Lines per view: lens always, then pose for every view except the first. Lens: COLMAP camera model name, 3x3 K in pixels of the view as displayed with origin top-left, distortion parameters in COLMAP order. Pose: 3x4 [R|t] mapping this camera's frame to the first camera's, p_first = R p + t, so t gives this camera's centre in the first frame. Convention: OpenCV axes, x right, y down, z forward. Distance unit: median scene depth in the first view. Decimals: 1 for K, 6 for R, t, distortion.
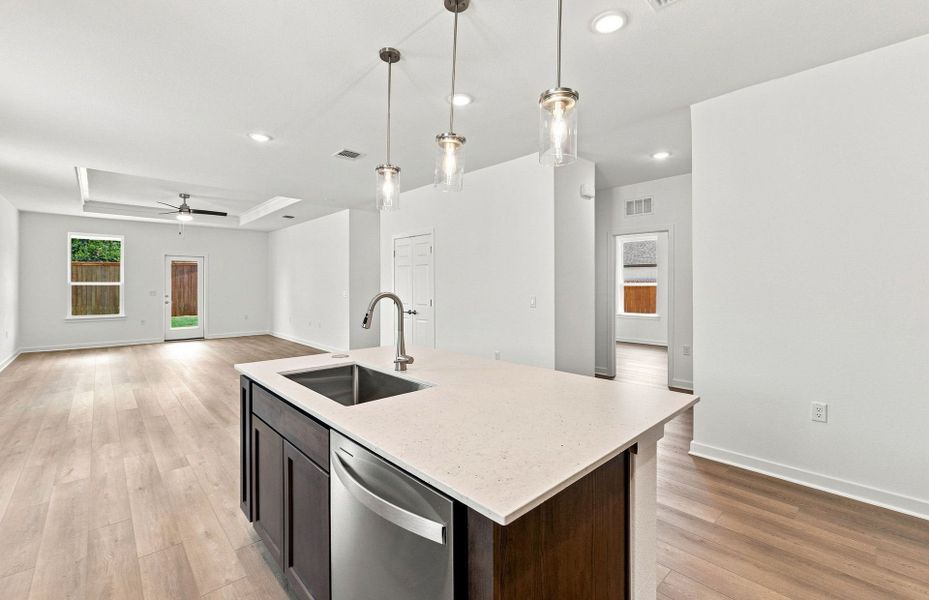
lens RADIAL K [[398.2, 0, 482.4], [0, 398.2, 283.9], [0, 0, 1]] dist [0.000256, 0.000014]
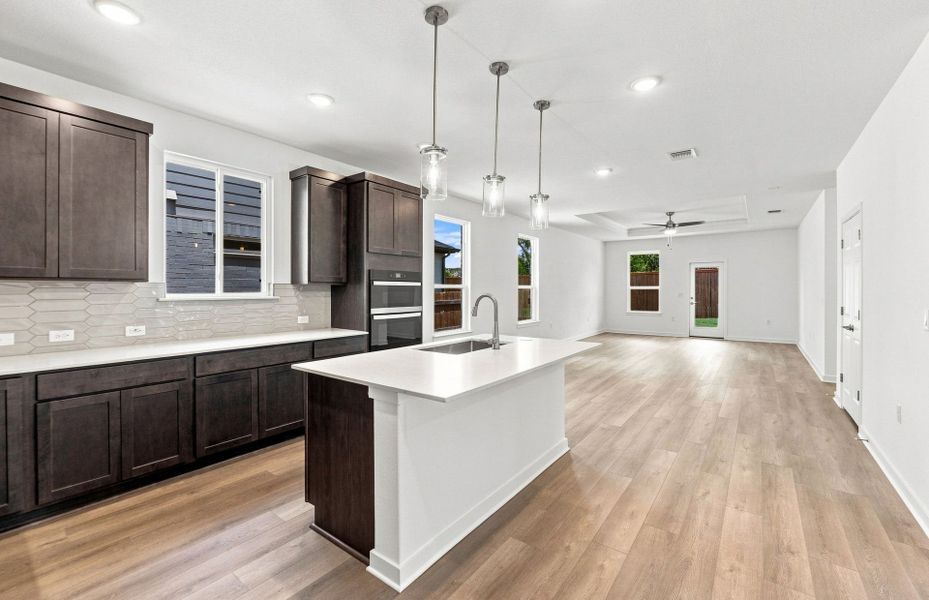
lens RADIAL K [[393.9, 0, 451.4], [0, 393.9, 294.0], [0, 0, 1]] dist [-0.000673, -0.000101]
pose [[0.142067, 0.010402, -0.989802, 0.290672], [0.006601, 0.999913, 0.011455, 0.001045], [0.989835, -0.008161, 0.141986, 0.163707]]
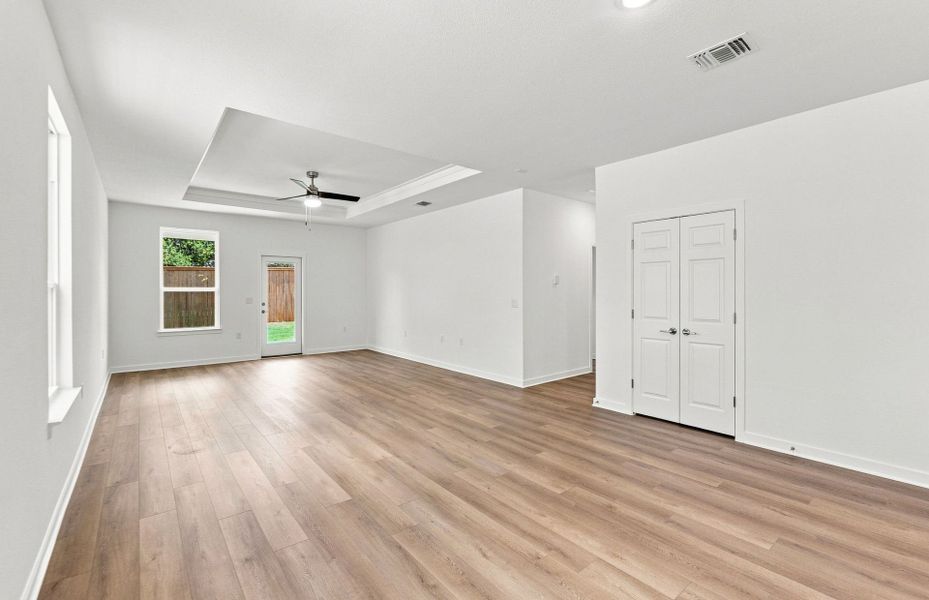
lens RADIAL K [[397.3, 0, 470.9], [0, 397.3, 292.4], [0, 0, 1]] dist [-0.002129, -0.000492]
pose [[0.997507, -0.001273, -0.070559, -0.347104], [0.001772, 0.999974, 0.007005, 0.000881], [0.070549, -0.007113, 0.997483, 0.229242]]
